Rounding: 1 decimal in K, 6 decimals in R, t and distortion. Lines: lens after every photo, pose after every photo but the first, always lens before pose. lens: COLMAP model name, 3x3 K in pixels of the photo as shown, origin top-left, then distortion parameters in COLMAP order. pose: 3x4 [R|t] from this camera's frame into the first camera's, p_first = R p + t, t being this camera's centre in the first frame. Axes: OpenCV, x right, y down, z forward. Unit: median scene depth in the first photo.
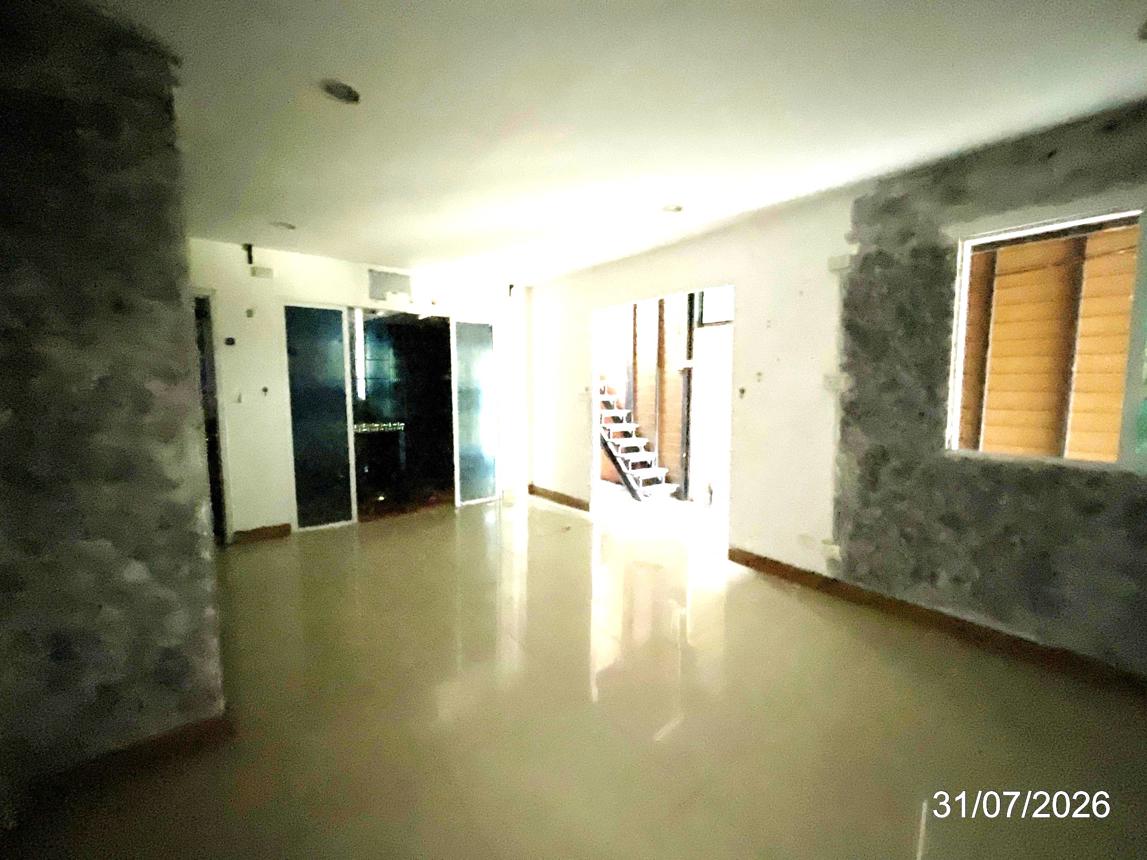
lens RADIAL K [[465.2, 0, 573.5], [0, 465.2, 430.0], [0, 0, 1]] dist [-0.000991, -0.000241]
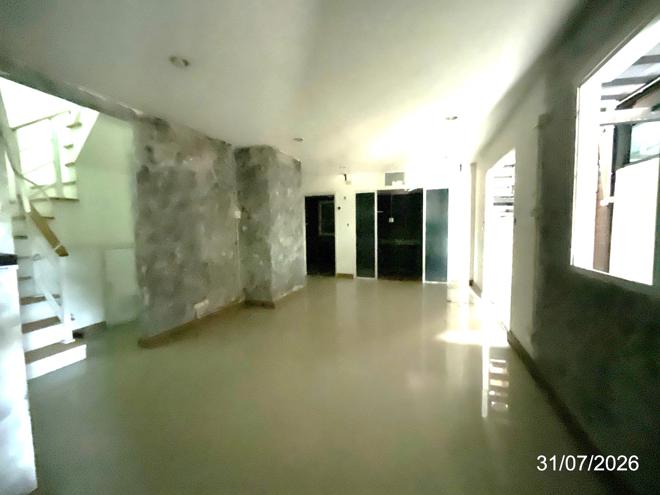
lens RADIAL K [[266.5, 0, 330.0], [0, 266.5, 247.5], [0, 0, 1]] dist [0.001753, 0.000099]
pose [[0.521116, 0.061865, -0.851241, 0.655807], [-0.070448, 0.997084, 0.029337, 0.011821], [0.850574, 0.044681, 0.523954, 0.071924]]
